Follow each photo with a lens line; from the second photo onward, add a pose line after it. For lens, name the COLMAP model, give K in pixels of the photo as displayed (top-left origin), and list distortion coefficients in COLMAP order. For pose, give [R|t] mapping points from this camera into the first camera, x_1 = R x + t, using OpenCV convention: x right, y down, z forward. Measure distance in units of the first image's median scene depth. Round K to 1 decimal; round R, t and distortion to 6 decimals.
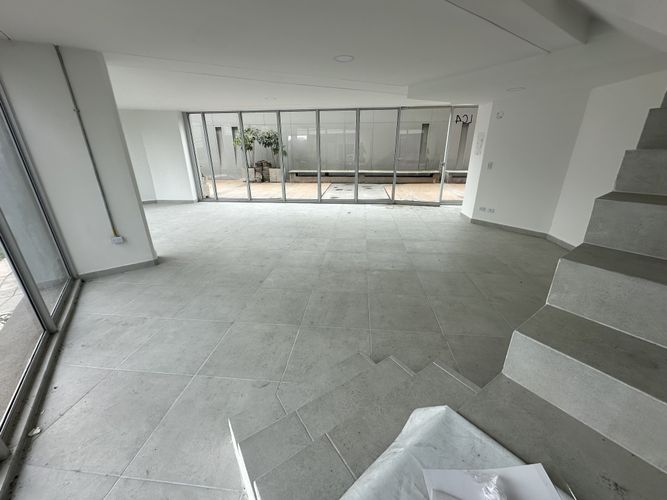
lens RADIAL K [[266.0, 0, 334.7], [0, 266.0, 250.4], [0, 0, 1]] dist [-0.001214, -0.000320]
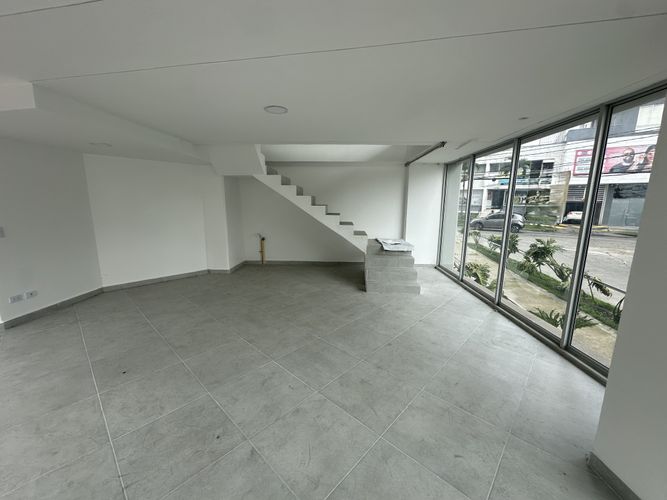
lens RADIAL K [[266.0, 0, 334.7], [0, 266.0, 250.4], [0, 0, 1]] dist [-0.001214, -0.000320]
pose [[-0.796367, -0.108753, 0.594955, -0.580782], [0.214653, 0.868842, 0.446136, -0.561055], [-0.565441, 0.482997, -0.668574, 1.427056]]
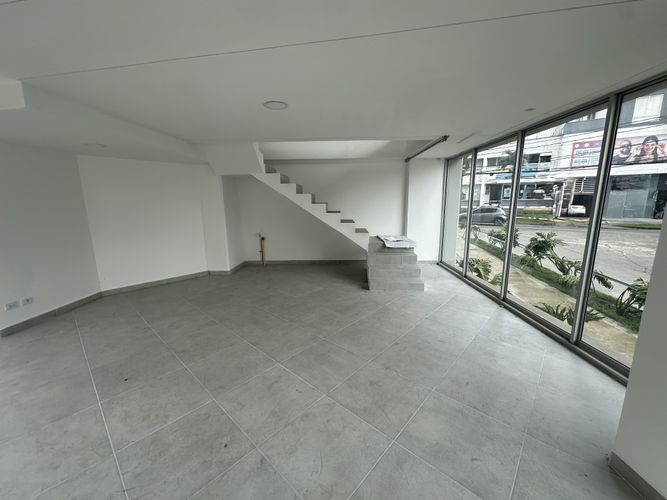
lens RADIAL K [[266.0, 0, 334.7], [0, 266.0, 250.4], [0, 0, 1]] dist [-0.001214, -0.000320]
pose [[-0.801898, -0.096222, 0.589661, -0.555406], [0.230742, 0.860494, 0.454211, -0.558277], [-0.551105, 0.500291, -0.667827, 1.422106]]
